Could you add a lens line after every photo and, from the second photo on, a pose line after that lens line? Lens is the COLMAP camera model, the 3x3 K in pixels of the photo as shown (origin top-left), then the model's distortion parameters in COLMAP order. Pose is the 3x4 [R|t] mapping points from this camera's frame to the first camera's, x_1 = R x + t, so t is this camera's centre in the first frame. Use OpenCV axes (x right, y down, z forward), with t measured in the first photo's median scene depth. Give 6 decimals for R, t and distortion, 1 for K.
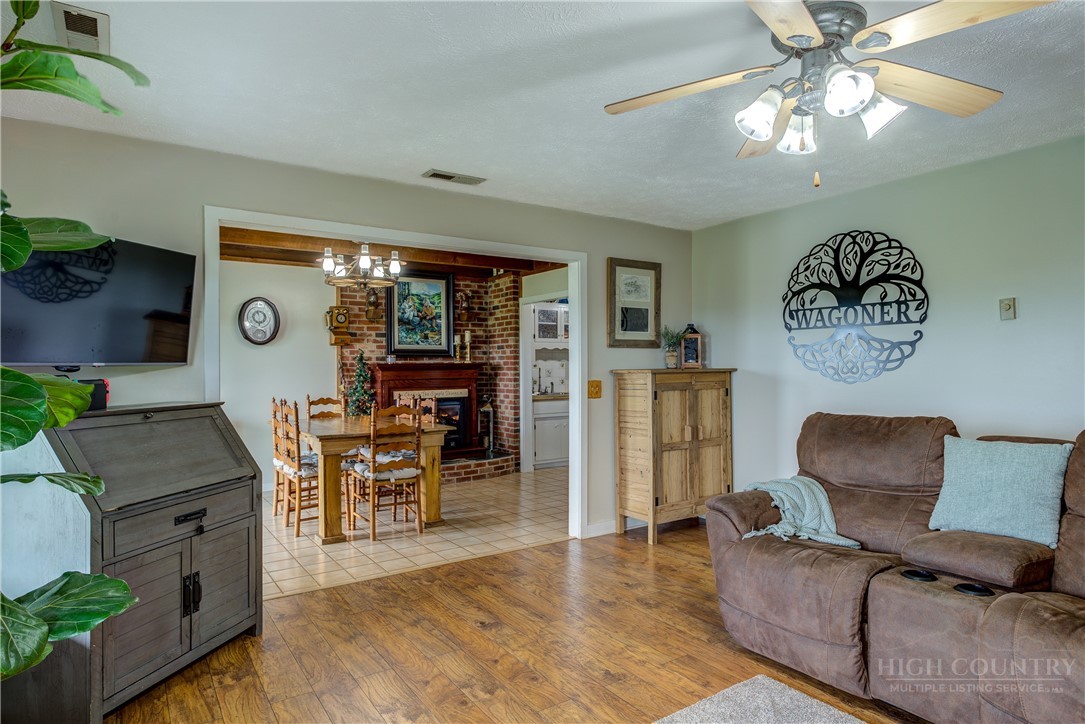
lens RADIAL K [[627.4, 0, 542.5], [0, 627.4, 362.0], [0, 0, 1]] dist [-0.009311, 0.000278]
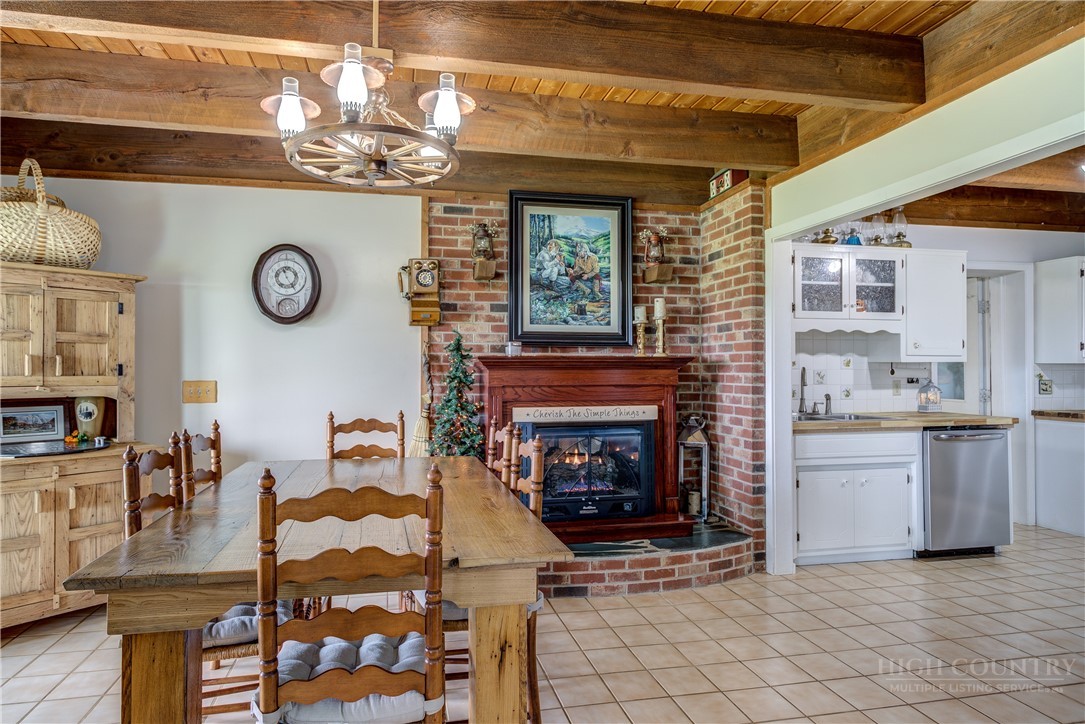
lens RADIAL K [[408.8, 0, 542.5], [0, 408.8, 362.0], [0, 0, 1]] dist [0.000806, -0.000034]
pose [[0.889561, 0.003304, -0.456805, -0.046222], [-0.005214, 0.999982, -0.002921, 0.007458], [0.456787, 0.004980, 0.889562, 0.631145]]
